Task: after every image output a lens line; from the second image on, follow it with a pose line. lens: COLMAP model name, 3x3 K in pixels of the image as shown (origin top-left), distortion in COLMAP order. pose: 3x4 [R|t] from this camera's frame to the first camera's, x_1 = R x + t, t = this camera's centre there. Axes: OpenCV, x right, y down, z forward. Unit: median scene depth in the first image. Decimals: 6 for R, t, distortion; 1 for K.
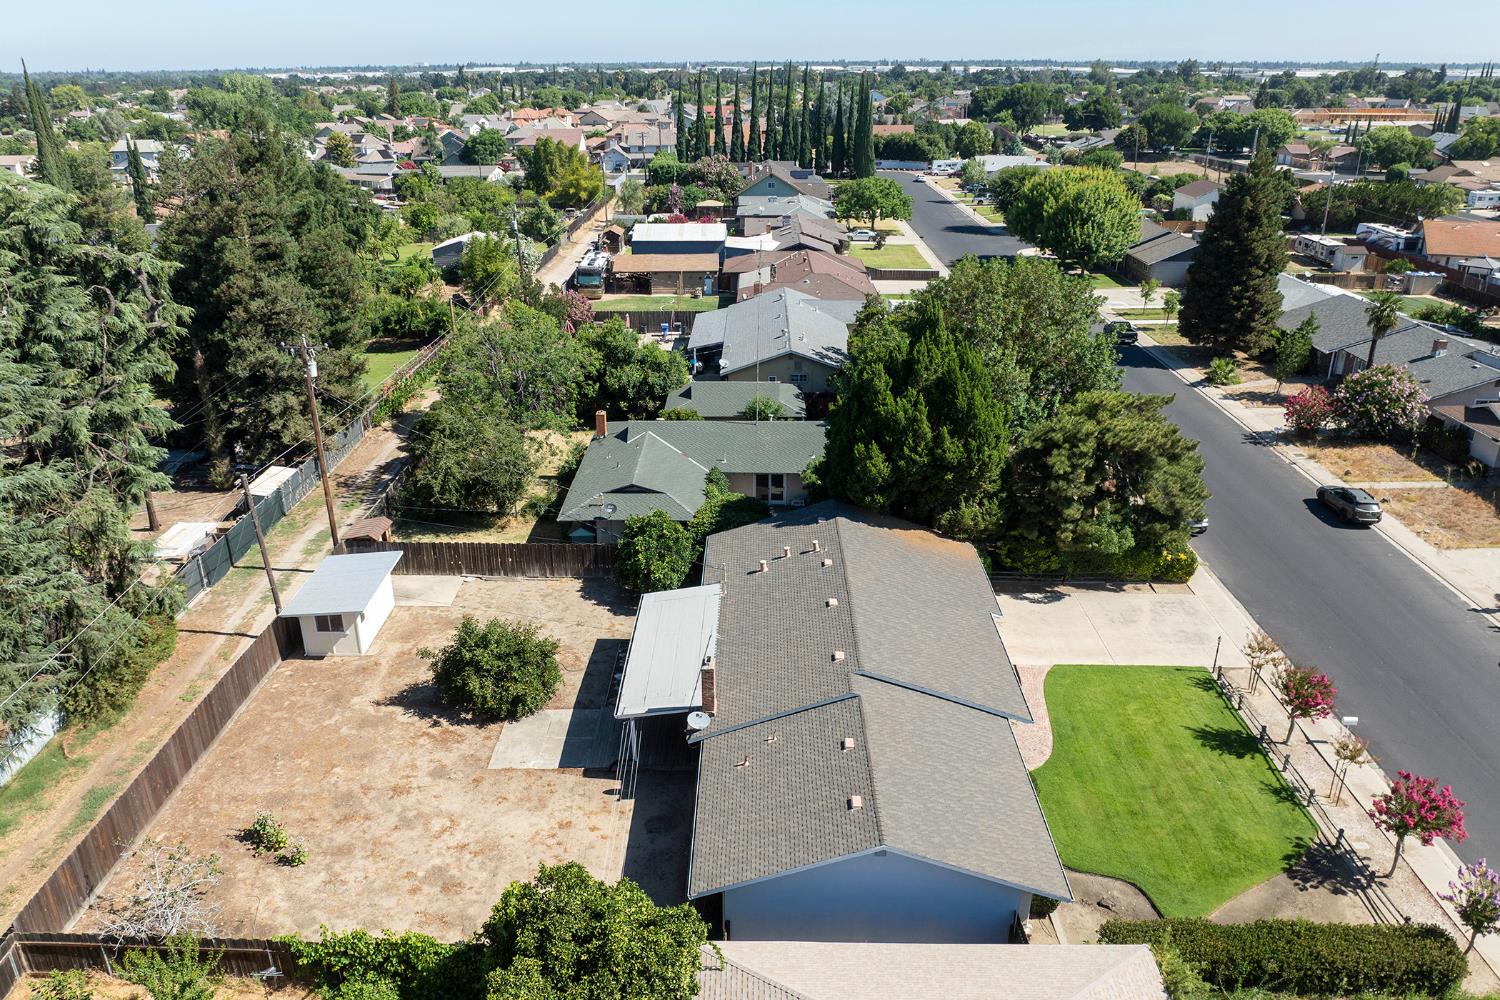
lens RADIAL K [[1123.9, 0, 734.9], [0, 1123.9, 562.3], [0, 0, 1]] dist [-0.034771, 0.001631]
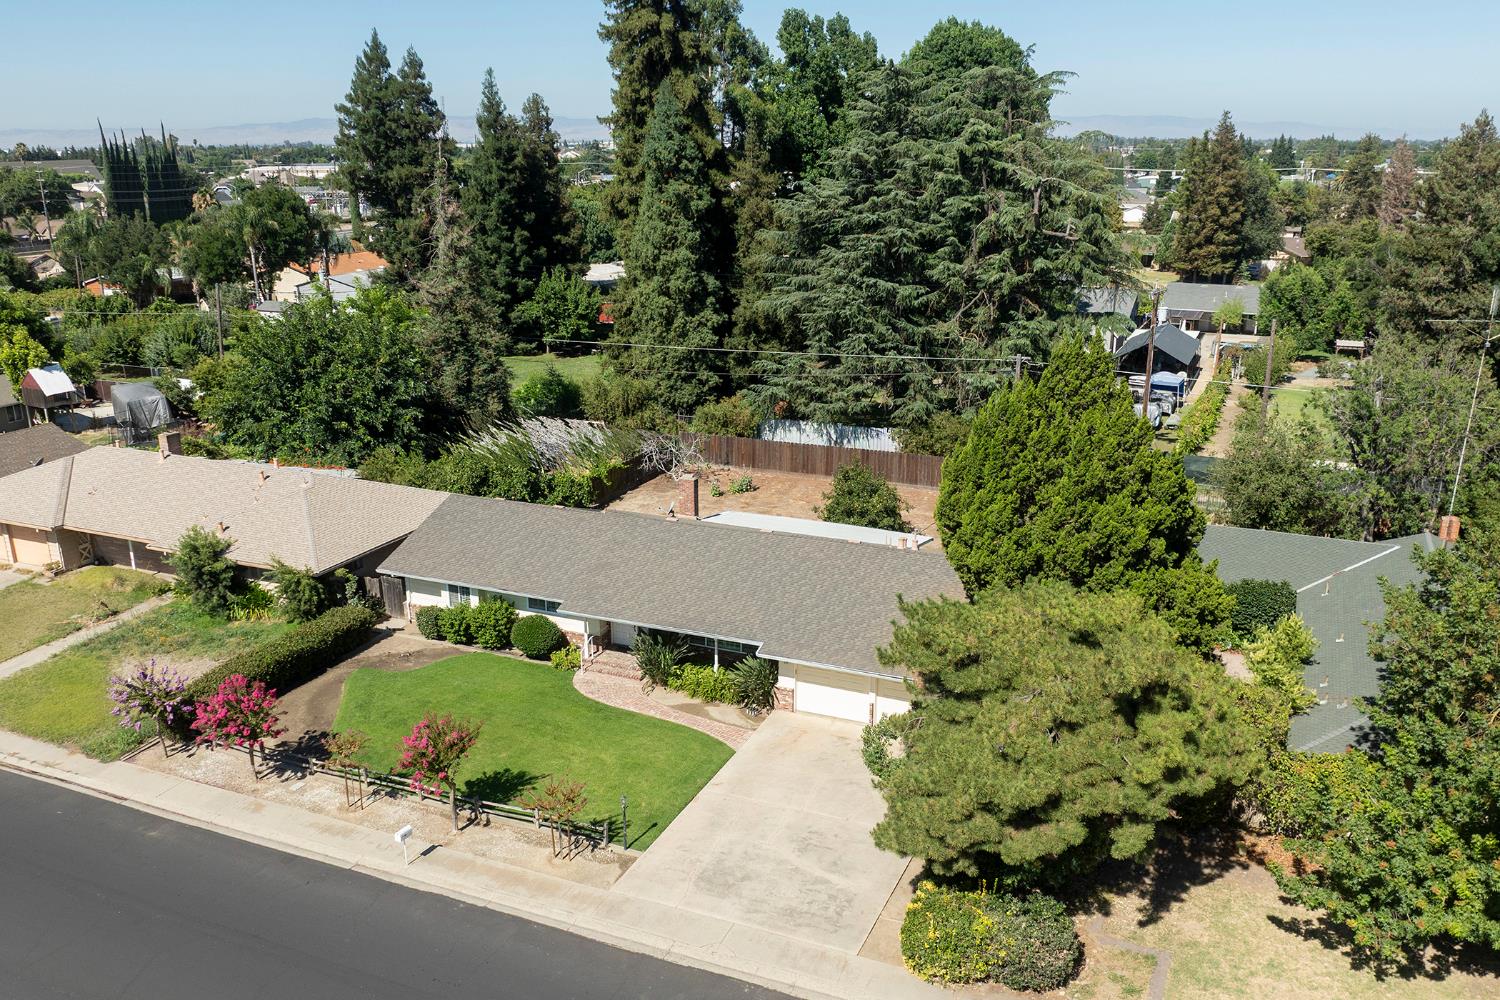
lens RADIAL K [[1238.8, 0, 739.9], [0, 1238.8, 570.8], [0, 0, 1]] dist [-0.030452, -0.004525]
pose [[-0.377738, 0.314487, -0.870868, 0.943136], [-0.380335, 0.804838, 0.455612, -0.380337], [0.844192, 0.503323, -0.184407, 1.050547]]
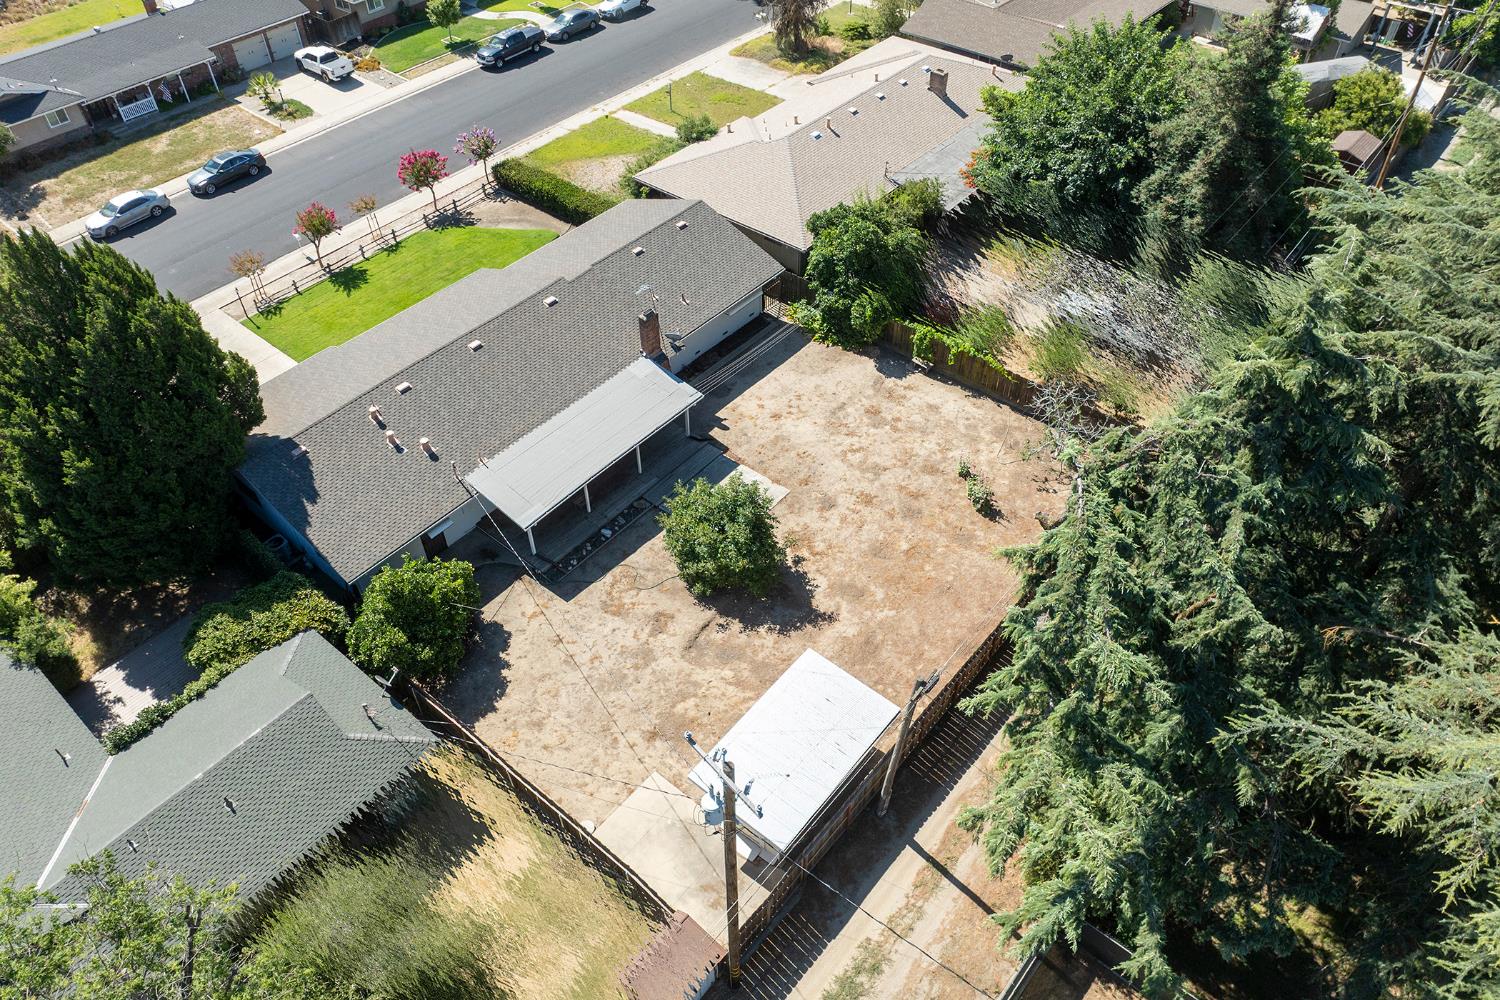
lens RADIAL K [[1053.9, 0, 750.0], [0, 1053.9, 500.0], [0, 0, 1]] dist [-0.033978, 0.004795]
pose [[-0.782665, -0.428629, 0.451345, -0.552719], [0.271291, 0.417715, 0.867131, -0.609240], [-0.560211, 0.801119, -0.210648, 1.031875]]
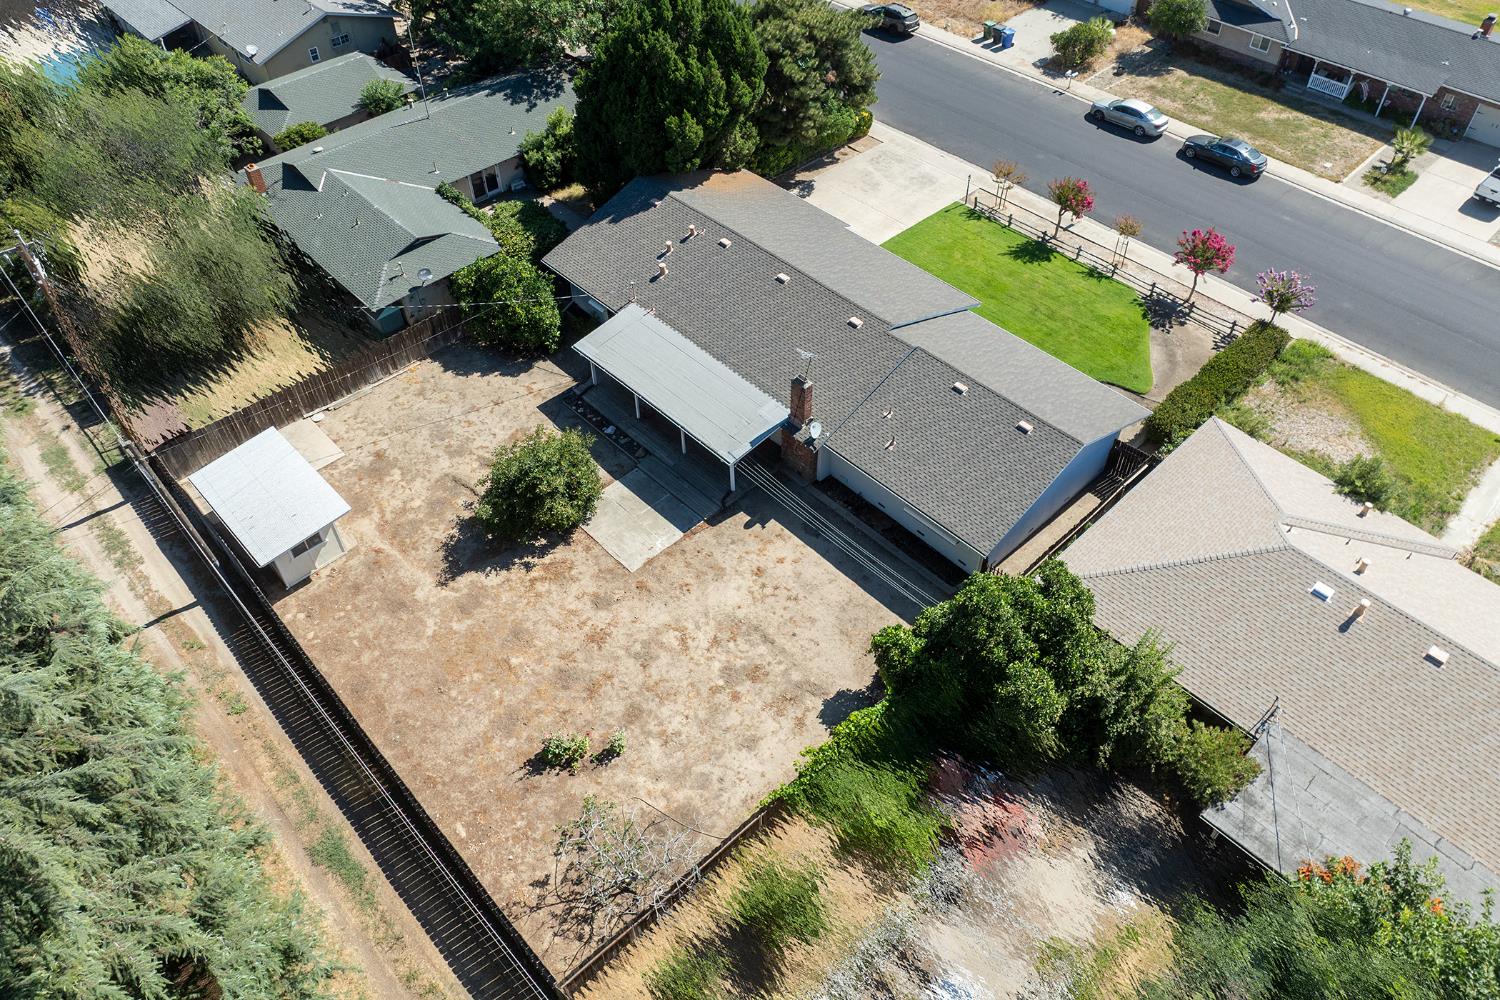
lens RADIAL K [[1047.1, 0, 749.9], [0, 1047.1, 471.5], [0, 0, 1]] dist [-0.033440, 0.001954]
pose [[0.710305, -0.504635, 0.490725, -0.464830], [0.295632, 0.846563, 0.442644, -0.231017], [-0.638803, -0.169338, 0.750503, 0.194982]]
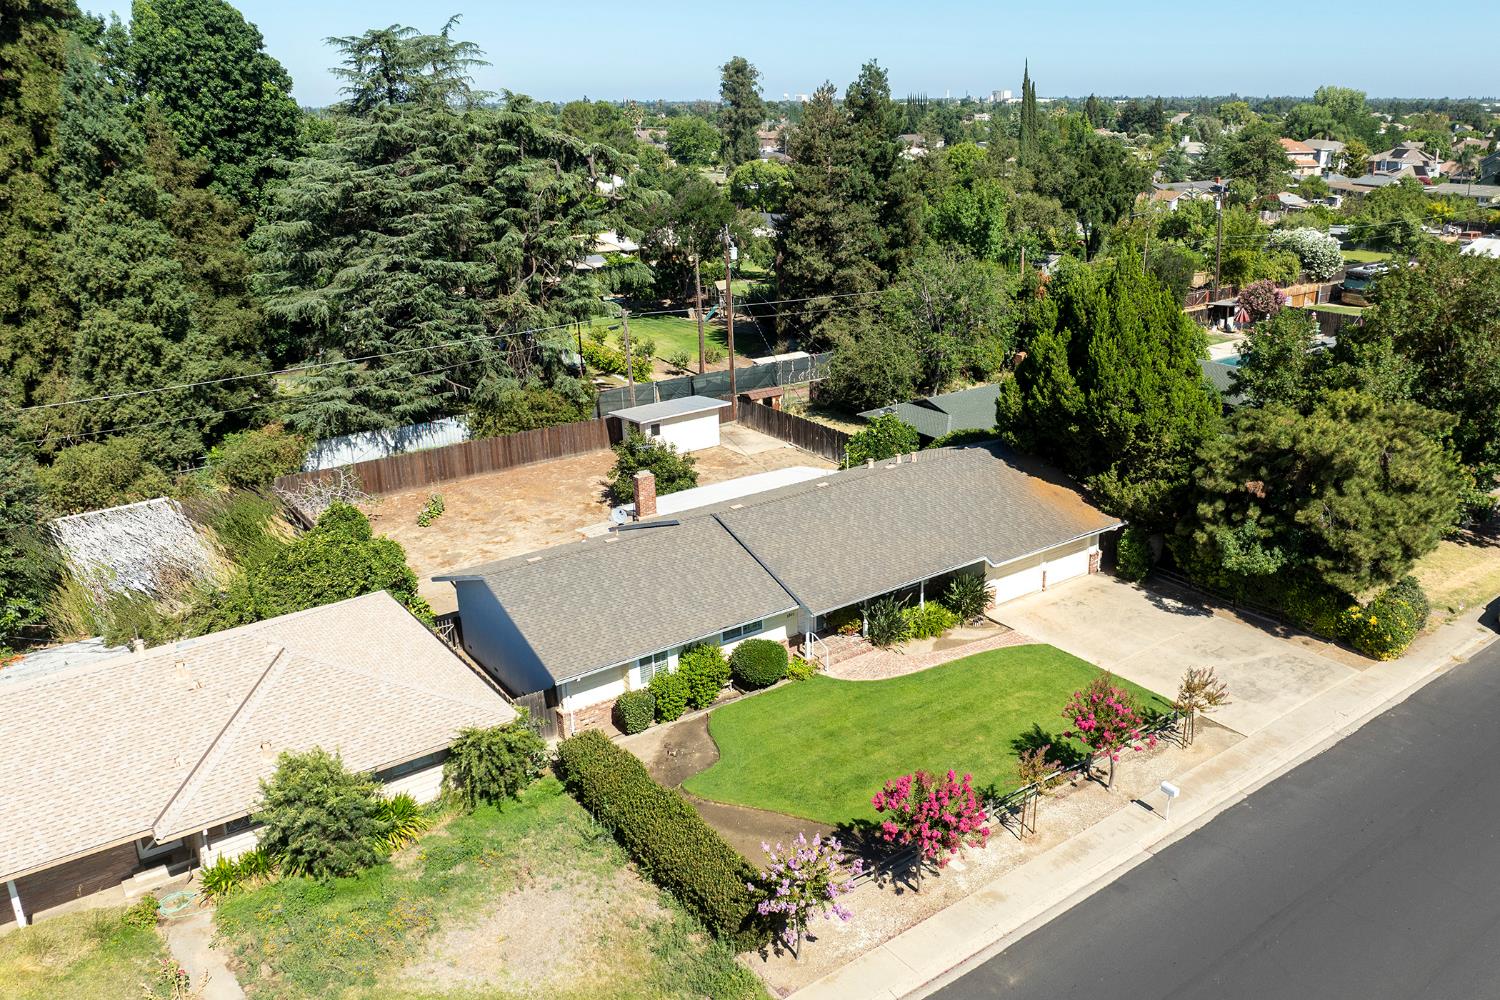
lens RADIAL K [[1174.4, 0, 835.2], [0, 1174.4, 495.7], [0, 0, 1]] dist [-0.000636, -0.071818]
pose [[0.642694, 0.246620, -0.725343, 0.778216], [-0.316340, 0.947719, 0.041934, -0.003648], [0.697763, 0.202504, 0.687109, 0.223782]]
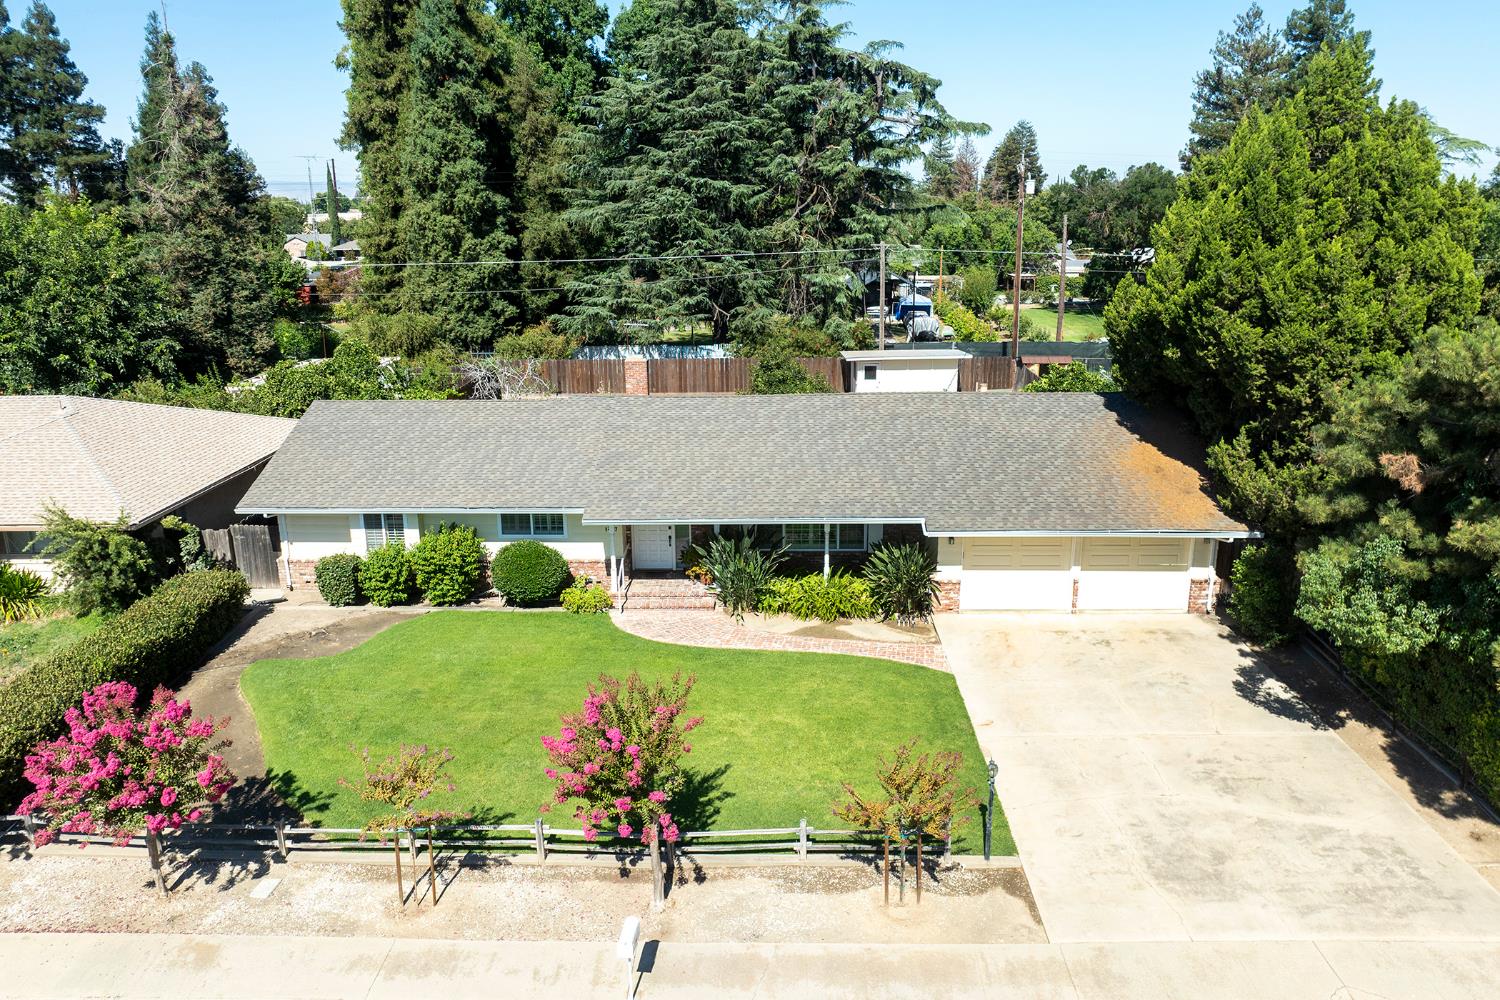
lens RADIAL K [[1055.5, 0, 749.7], [0, 1055.5, 471.9], [0, 0, 1]] dist [-0.038784, 0.010744]
pose [[0.002558, 0.258776, -0.965934, 0.694296], [-0.407080, 0.882549, 0.235359, -0.062927], [0.913389, 0.392610, 0.107600, 0.791758]]
